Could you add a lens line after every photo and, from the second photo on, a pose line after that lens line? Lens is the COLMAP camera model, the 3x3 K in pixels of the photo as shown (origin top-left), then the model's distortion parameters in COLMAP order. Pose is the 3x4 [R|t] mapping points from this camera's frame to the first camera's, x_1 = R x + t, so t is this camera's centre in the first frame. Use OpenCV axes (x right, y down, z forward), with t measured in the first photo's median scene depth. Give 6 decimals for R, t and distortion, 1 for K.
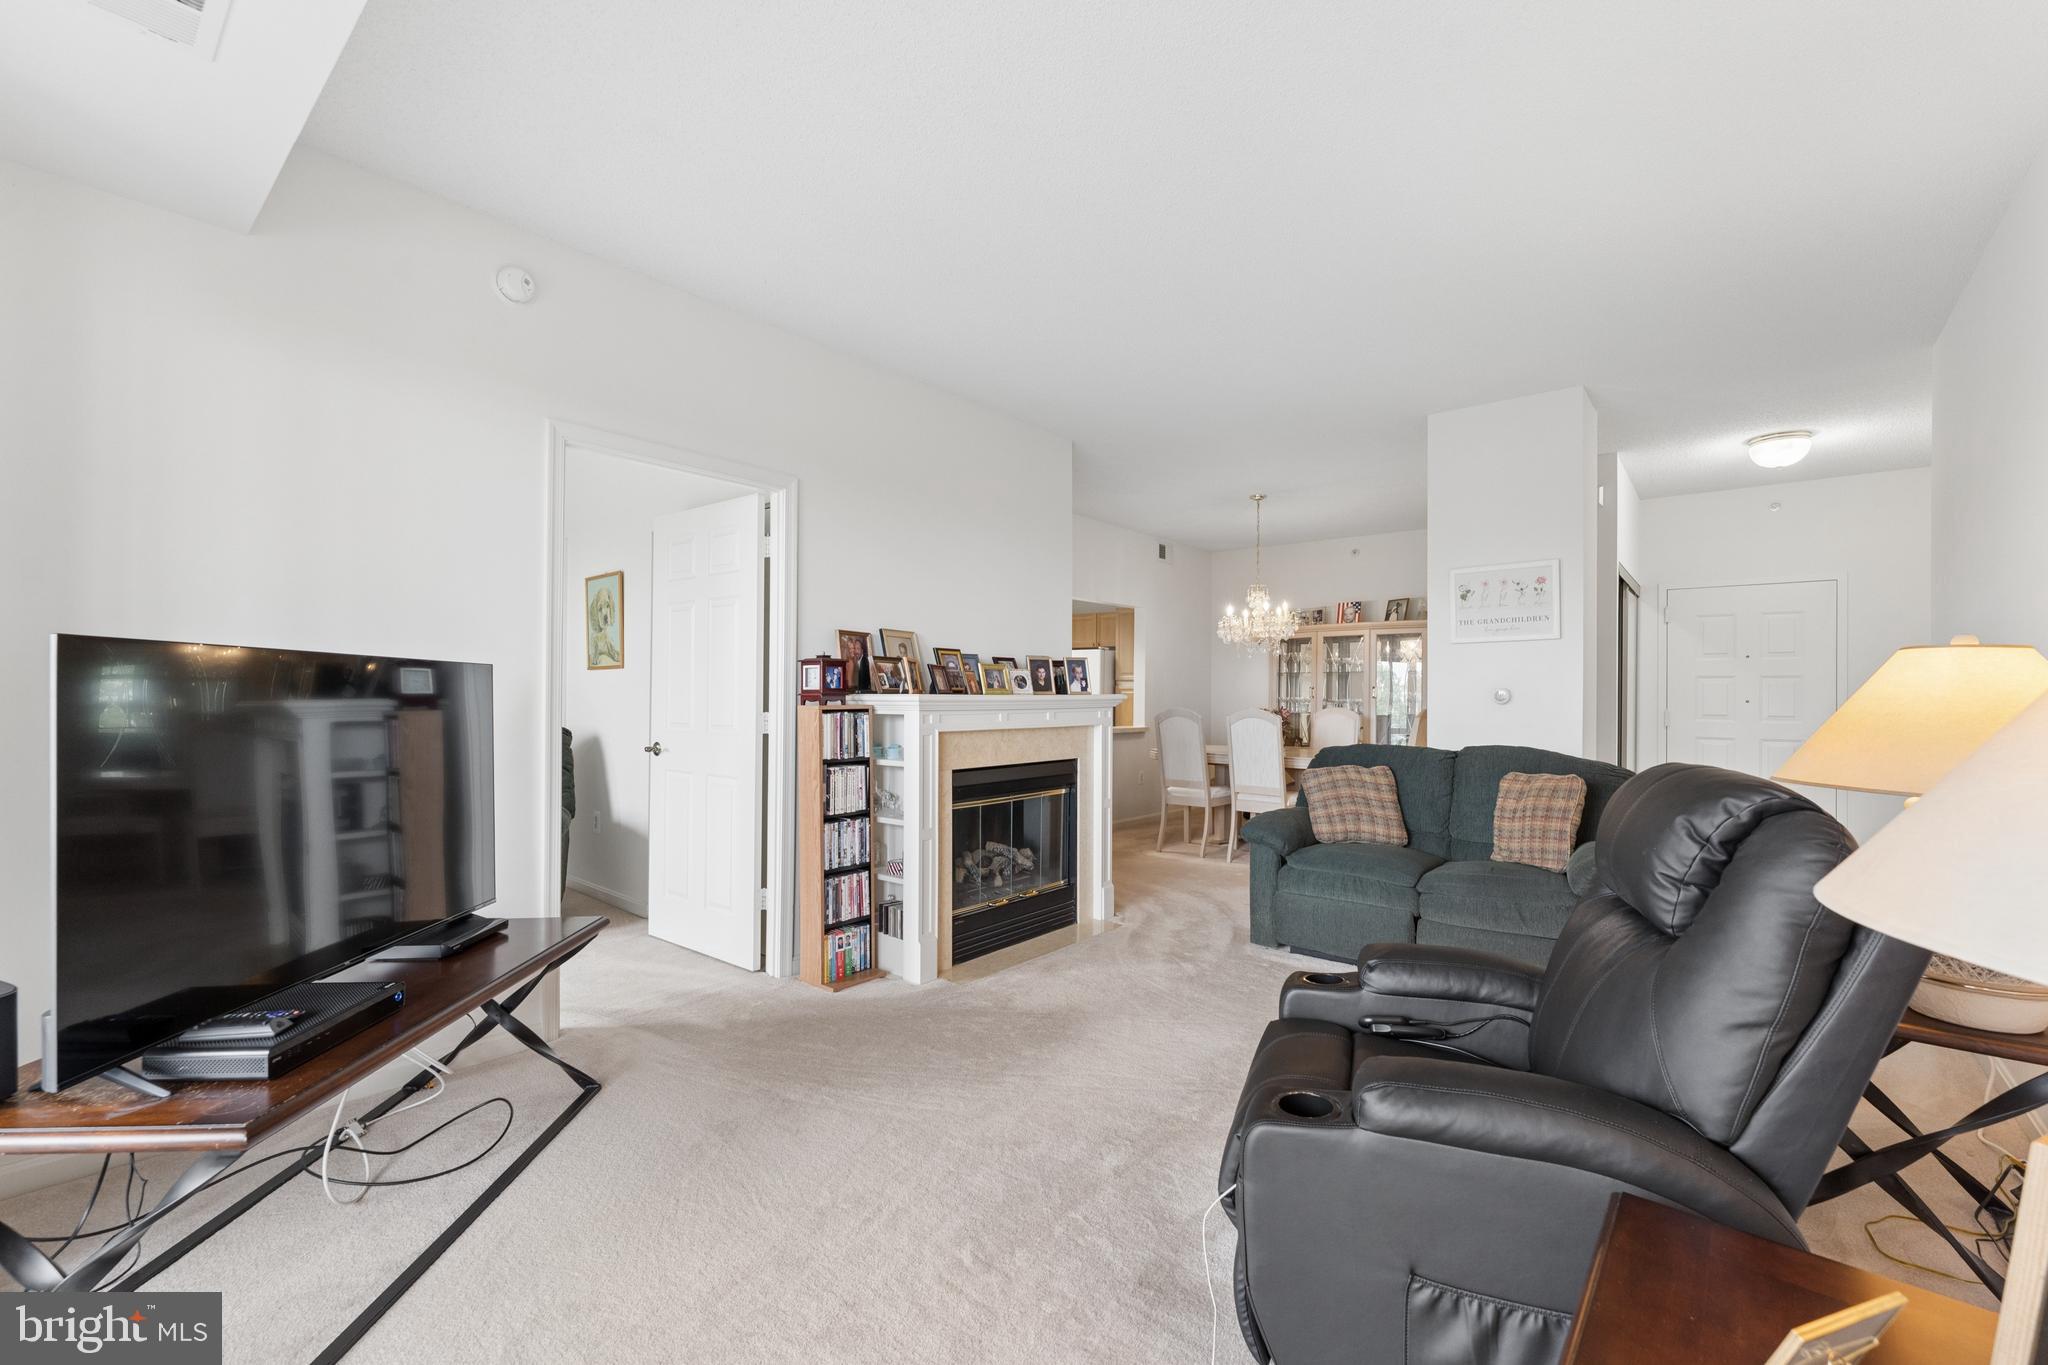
lens RADIAL K [[830.3, 0, 1019.9], [0, 830.3, 685.2], [0, 0, 1]] dist [-0.000972, -0.000587]
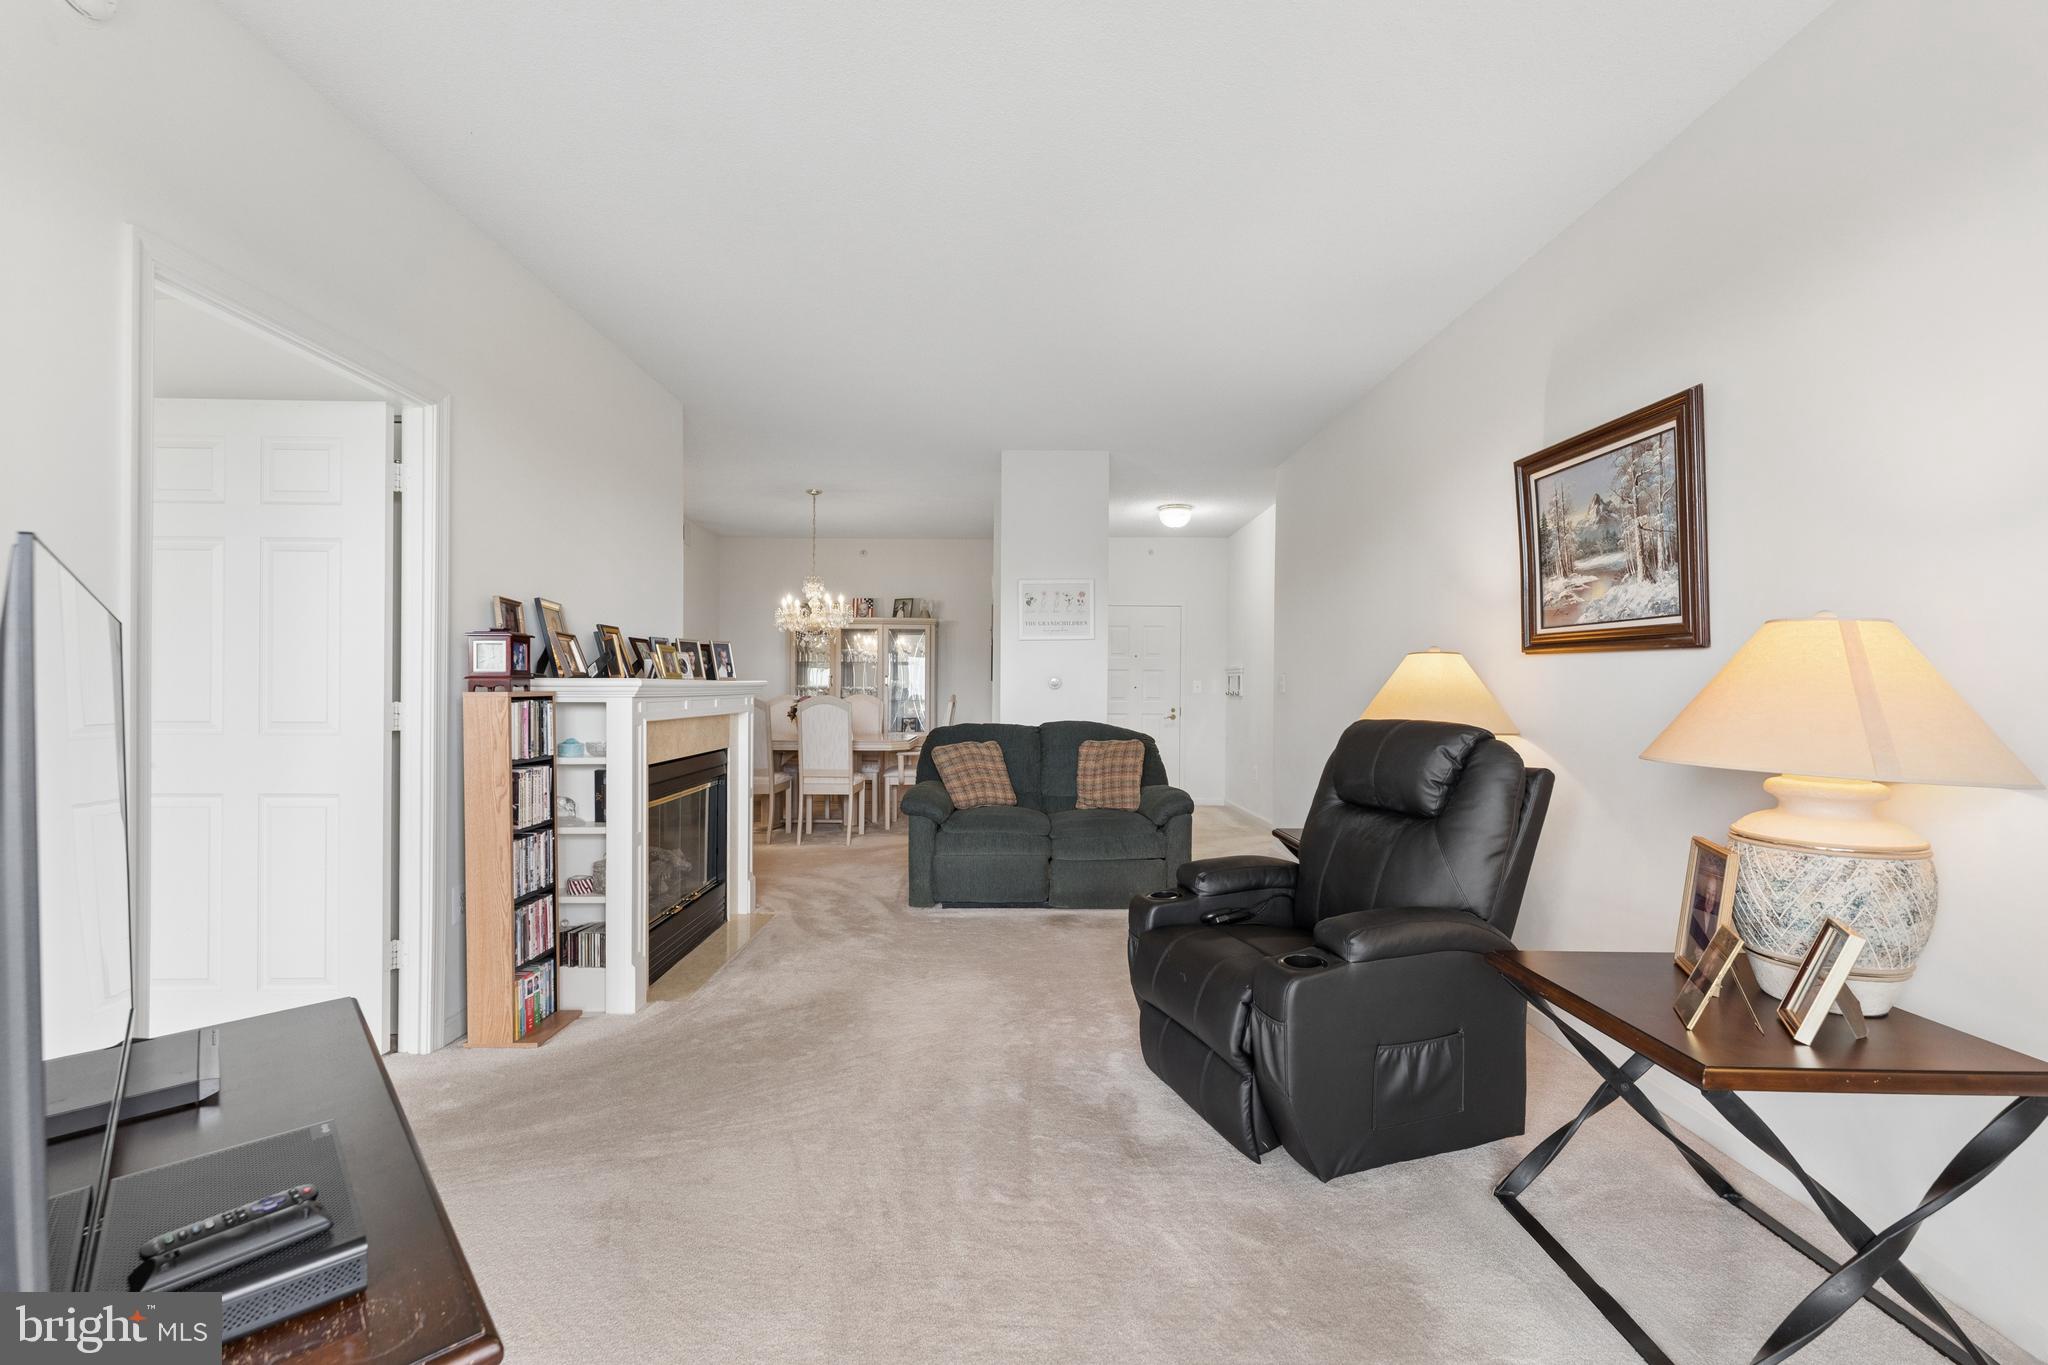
lens RADIAL K [[830.3, 0, 1003.3], [0, 830.3, 684.4], [0, 0, 1]] dist [-0.000972, -0.000587]
pose [[0.765854, 0.000309, 0.643015, -0.349009], [-0.007455, 0.999937, 0.008399, 0.006620], [-0.642972, -0.011226, 0.765808, 0.085038]]
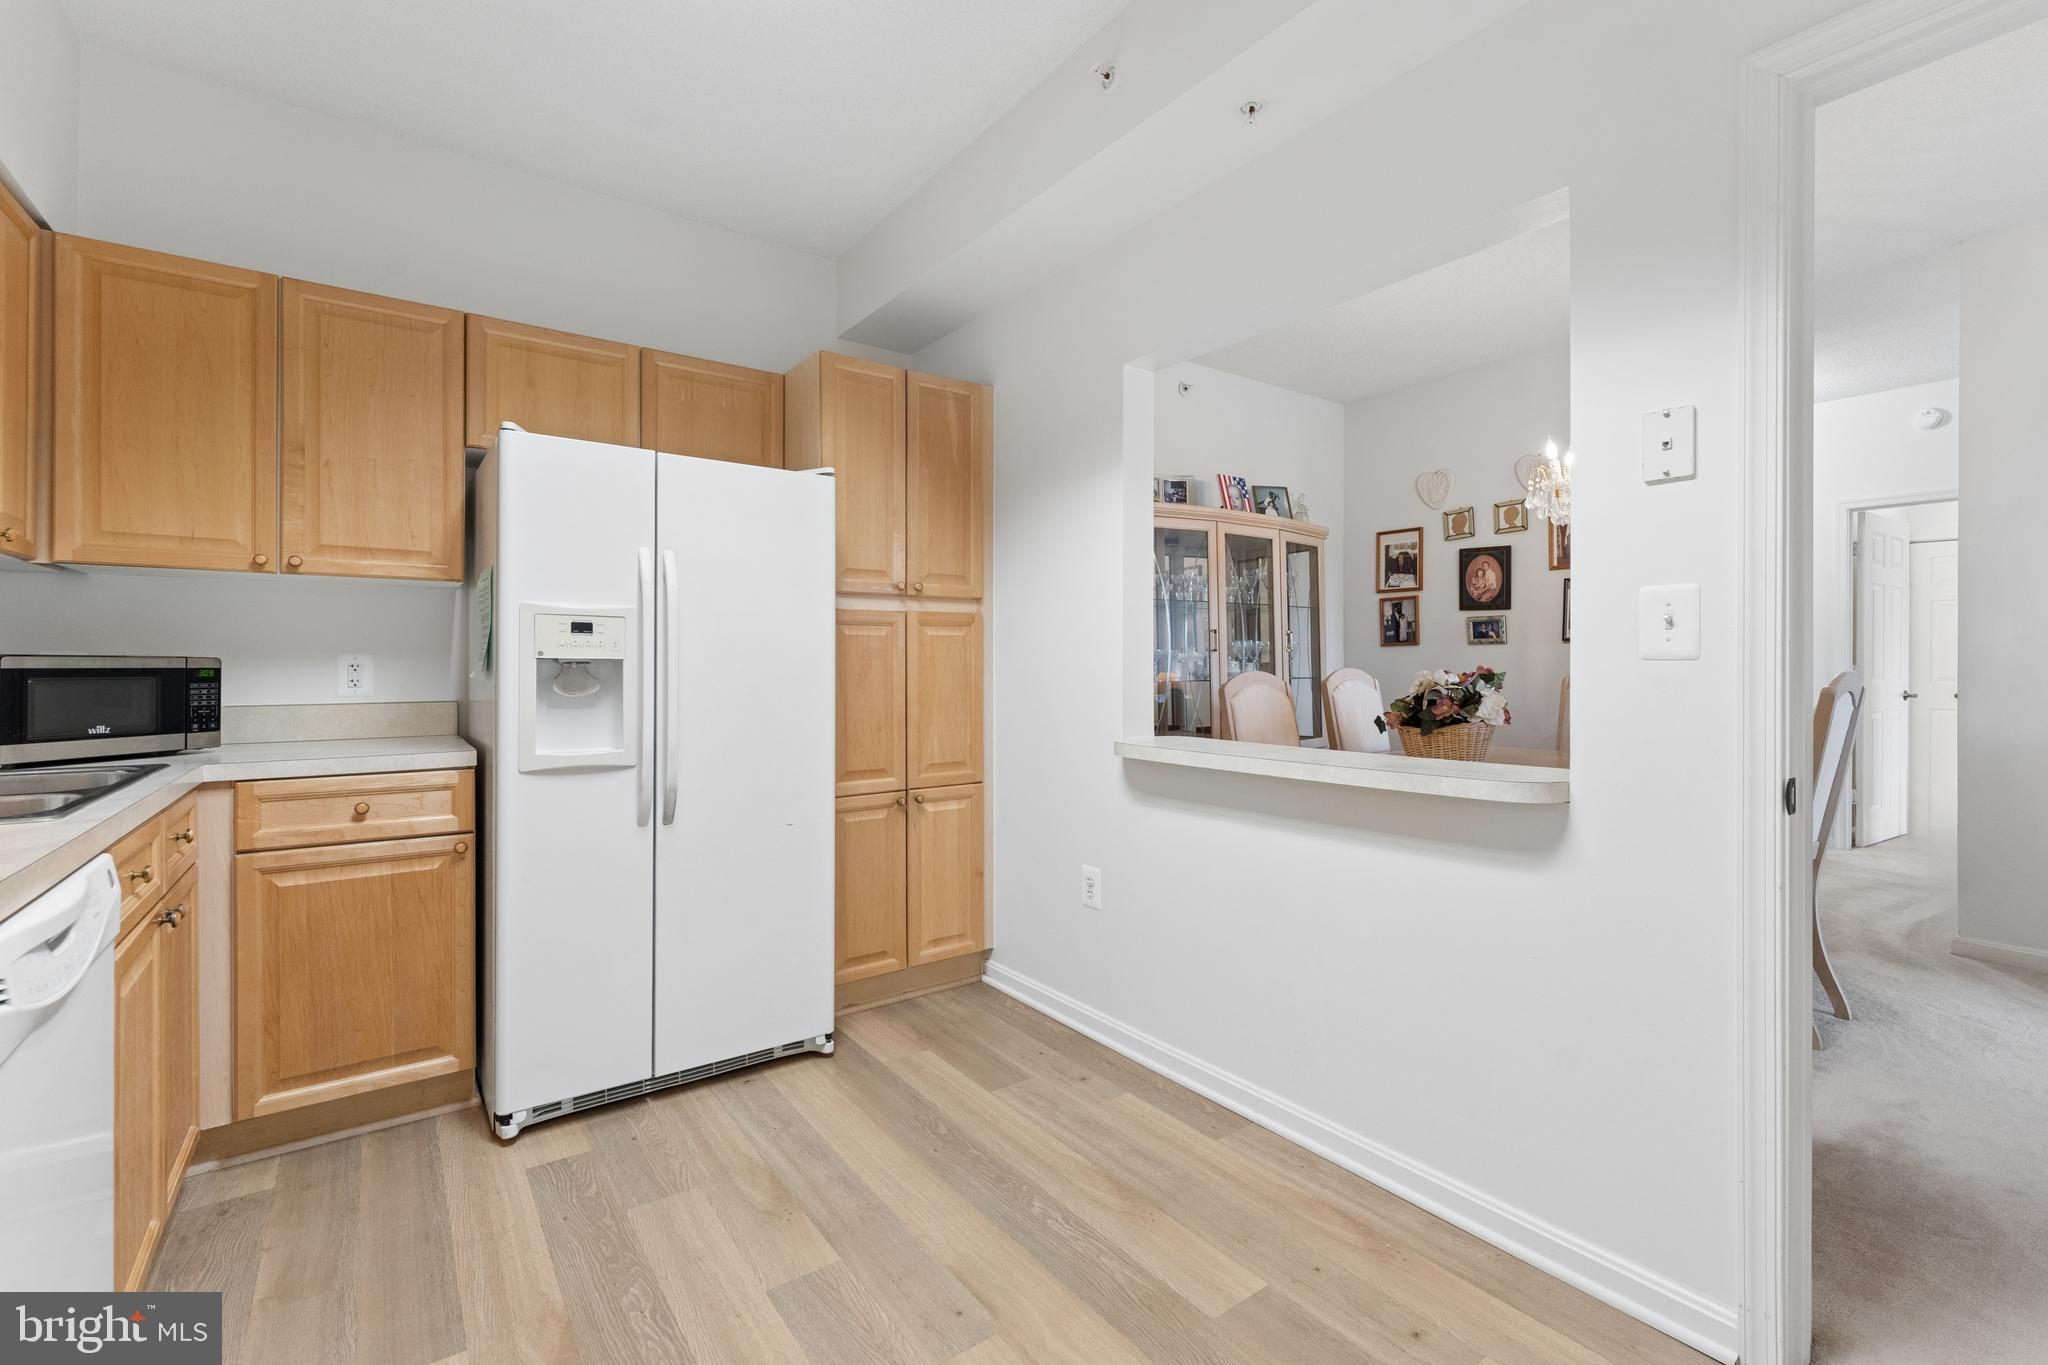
lens RADIAL K [[877.0, 0, 1042.0], [0, 877.0, 669.1], [0, 0, 1]] dist [-0.000769, -0.000630]
pose [[0.234177, -0.017391, 0.972038, -0.416467], [-0.007631, 0.999776, 0.019725, 0.036382], [-0.972164, -0.012037, 0.233992, 2.073691]]
